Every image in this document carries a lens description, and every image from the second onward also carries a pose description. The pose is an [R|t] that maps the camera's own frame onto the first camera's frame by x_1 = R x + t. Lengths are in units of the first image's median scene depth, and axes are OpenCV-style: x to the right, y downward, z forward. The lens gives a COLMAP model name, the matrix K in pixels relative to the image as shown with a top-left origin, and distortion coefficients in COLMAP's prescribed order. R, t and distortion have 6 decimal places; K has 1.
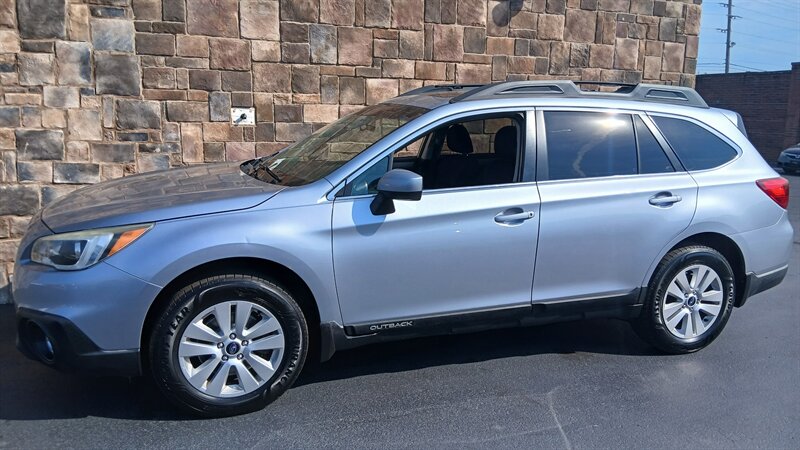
lens RADIAL K [[599.2, 0, 399.7], [0, 599.2, 227.1], [0, 0, 1]] dist [0.099829, -0.178549]
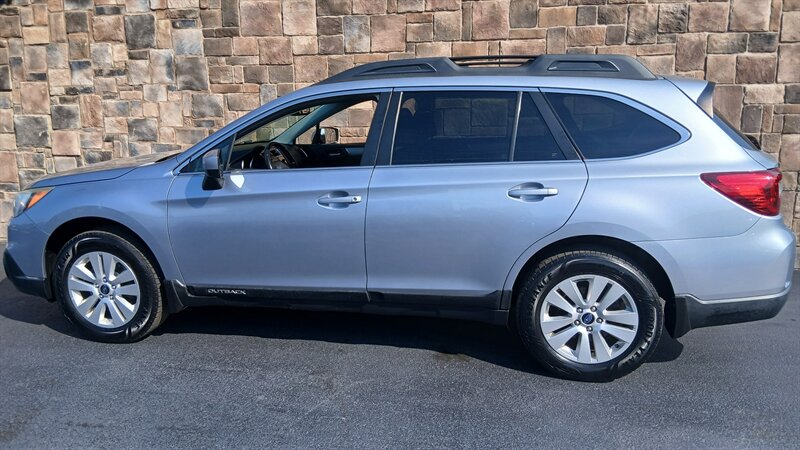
lens RADIAL K [[599.2, 0, 399.7], [0, 599.2, 227.1], [0, 0, 1]] dist [0.099829, -0.178549]
pose [[0.856134, 0.078209, -0.510802, 0.541146], [-0.067036, 0.996937, 0.040286, -0.013512], [0.512388, -0.000248, 0.858754, 0.136151]]
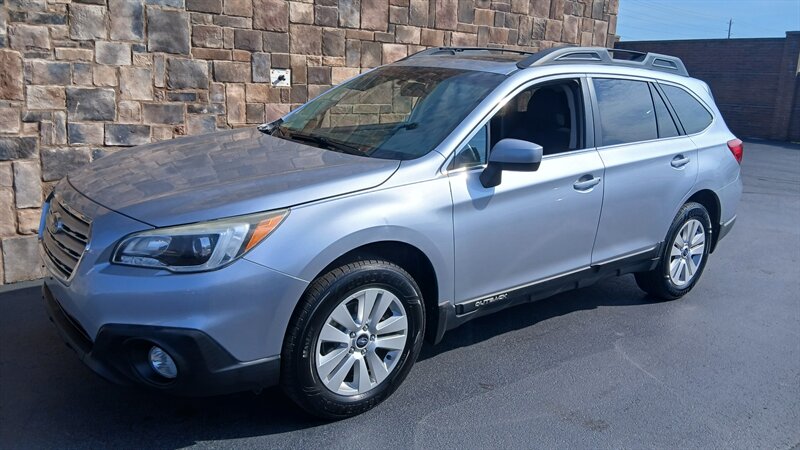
lens RADIAL K [[603.1, 0, 399.3], [0, 603.1, 224.9], [0, 0, 1]] dist [0.097621, -0.179399]
pose [[0.955381, -0.048854, 0.291309, -0.391688], [0.032009, 0.997543, 0.062317, 0.005790], [-0.293638, -0.050211, 0.954597, -0.044413]]
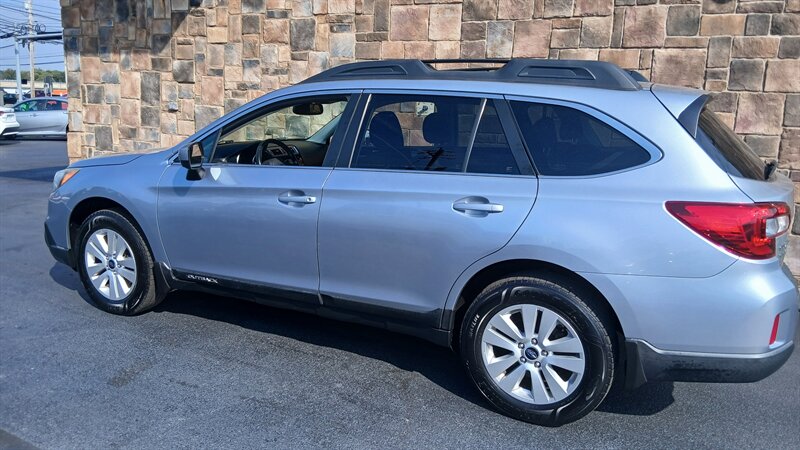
lens RADIAL K [[595.4, 0, 401.8], [0, 595.4, 226.9], [0, 0, 1]] dist [0.105544, -0.184169]
pose [[0.676945, 0.153141, -0.719926, 0.597842], [-0.156536, 0.985694, 0.062484, -0.022392], [0.719196, 0.070396, 0.691232, 0.191886]]
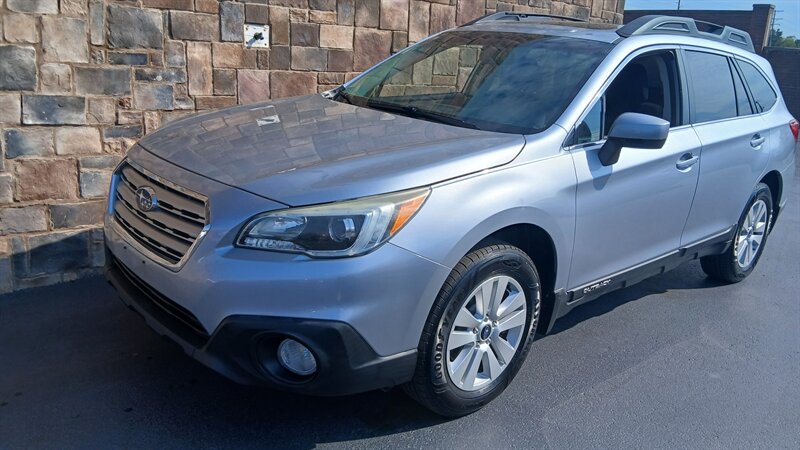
lens RADIAL K [[621.0, 0, 404.4], [0, 621.0, 227.7], [0, 0, 1]] dist [0.077162, -0.145179]
pose [[0.922765, -0.065593, 0.379740, -0.422212], [0.023372, 0.993120, 0.114748, -0.026224], [-0.384654, -0.097010, 0.917949, 0.164061]]
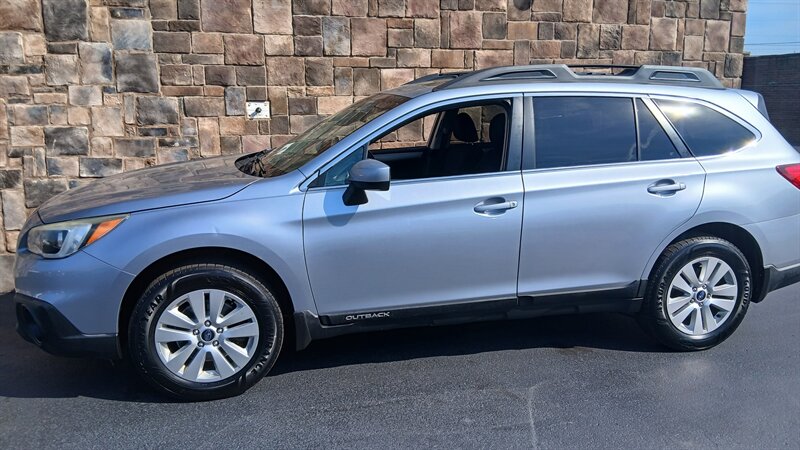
lens RADIAL K [[603.1, 0, 399.3], [0, 603.1, 224.9], [0, 0, 1]] dist [0.097621, -0.179399]
pose [[0.992807, -0.001041, -0.119721, 0.105289], [0.002298, 0.999944, 0.010364, 0.001310], [0.119704, -0.010565, 0.992753, 0.004982]]
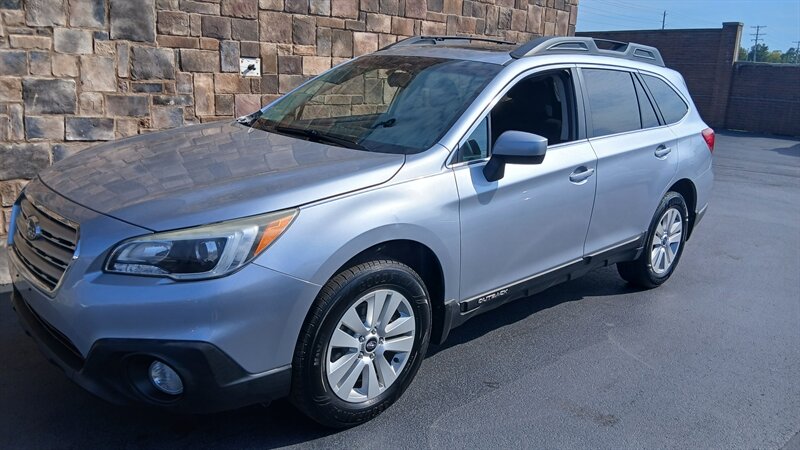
lens RADIAL K [[603.1, 0, 399.3], [0, 603.1, 224.9], [0, 0, 1]] dist [0.097621, -0.179399]
pose [[0.925463, -0.073116, 0.371716, -0.434208], [0.045825, 0.995600, 0.081741, -0.001125], [-0.376057, -0.058614, 0.924741, -0.003367]]
